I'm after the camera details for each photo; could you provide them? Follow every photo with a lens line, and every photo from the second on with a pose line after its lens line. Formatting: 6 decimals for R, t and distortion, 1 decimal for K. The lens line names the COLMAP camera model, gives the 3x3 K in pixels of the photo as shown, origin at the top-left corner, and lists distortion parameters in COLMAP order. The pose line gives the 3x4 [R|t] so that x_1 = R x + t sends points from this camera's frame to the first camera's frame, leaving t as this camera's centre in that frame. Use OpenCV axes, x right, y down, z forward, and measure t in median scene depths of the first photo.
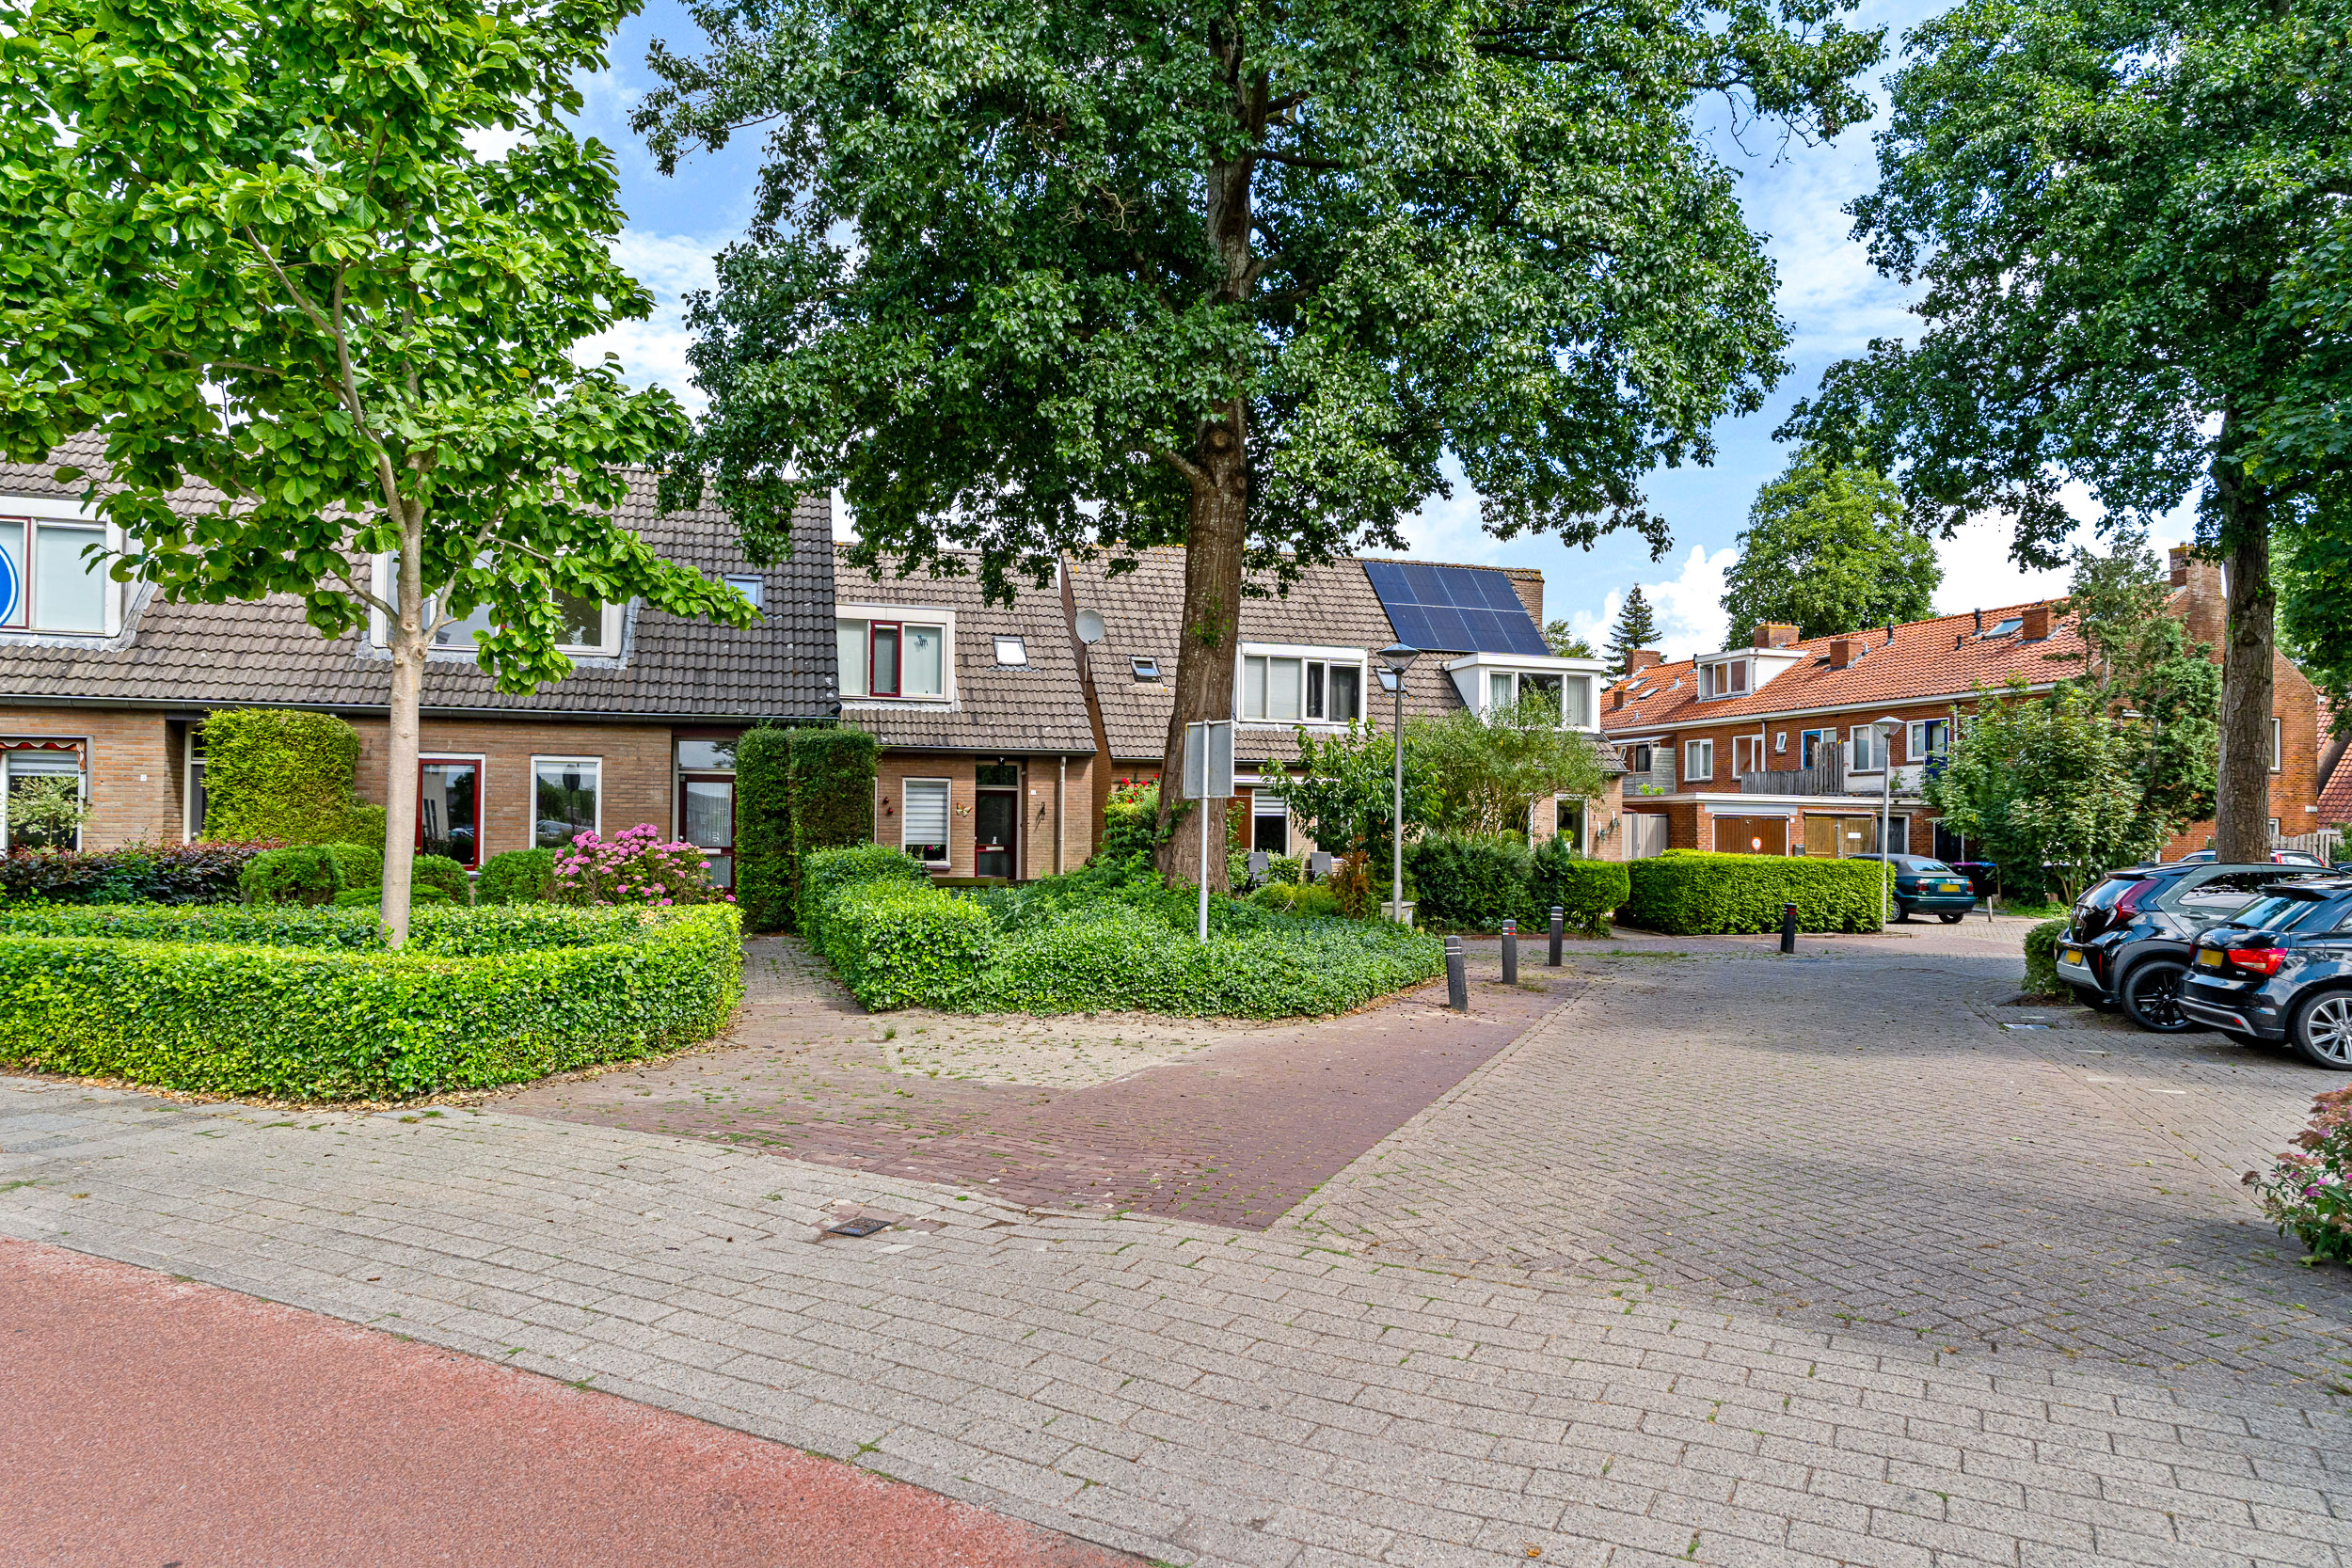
lens RADIAL K [[1399.6, 0, 1171.4], [0, 1399.6, 811.2], [0, 0, 1]] dist [0.000714, -0.001665]
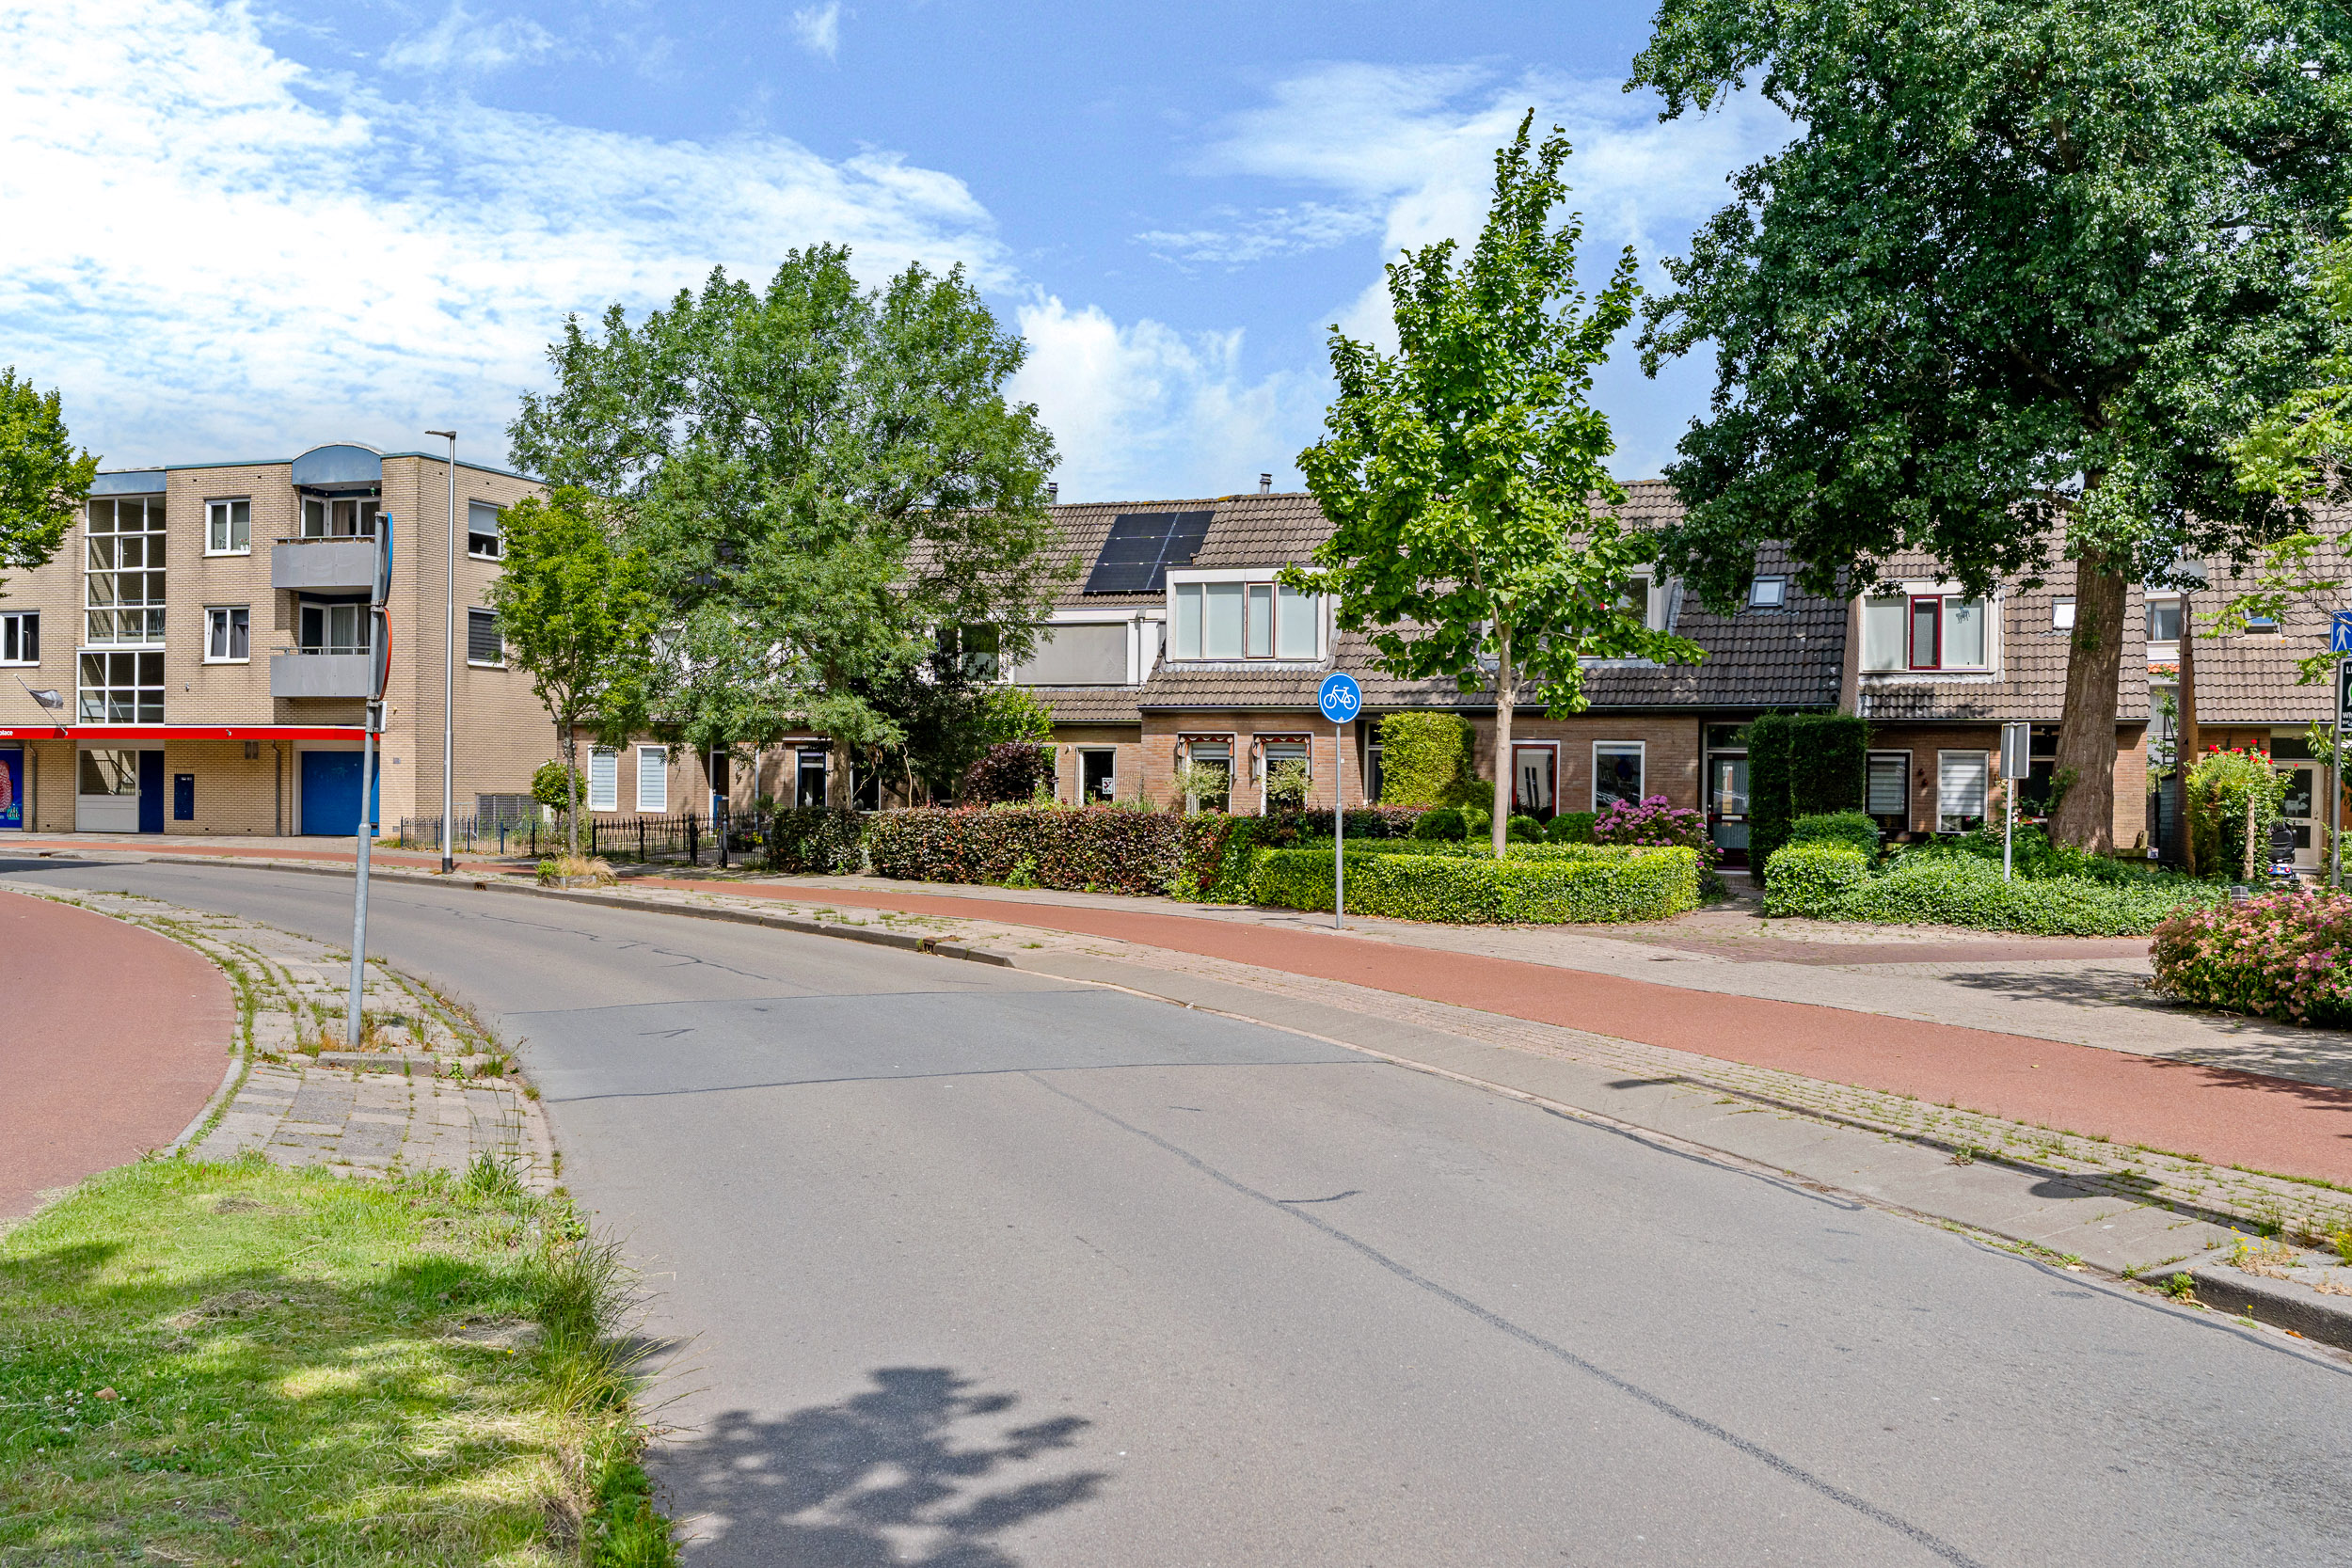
lens RADIAL K [[2120.6, 0, 1166.9], [0, 2120.6, 793.9], [0, 0, 1]] dist [-0.005292, -0.006052]
pose [[0.789163, 0.004224, -0.614170, 0.433431], [0.002220, 0.999950, 0.009730, -0.011040], [0.614180, -0.009042, 0.789114, -0.781872]]
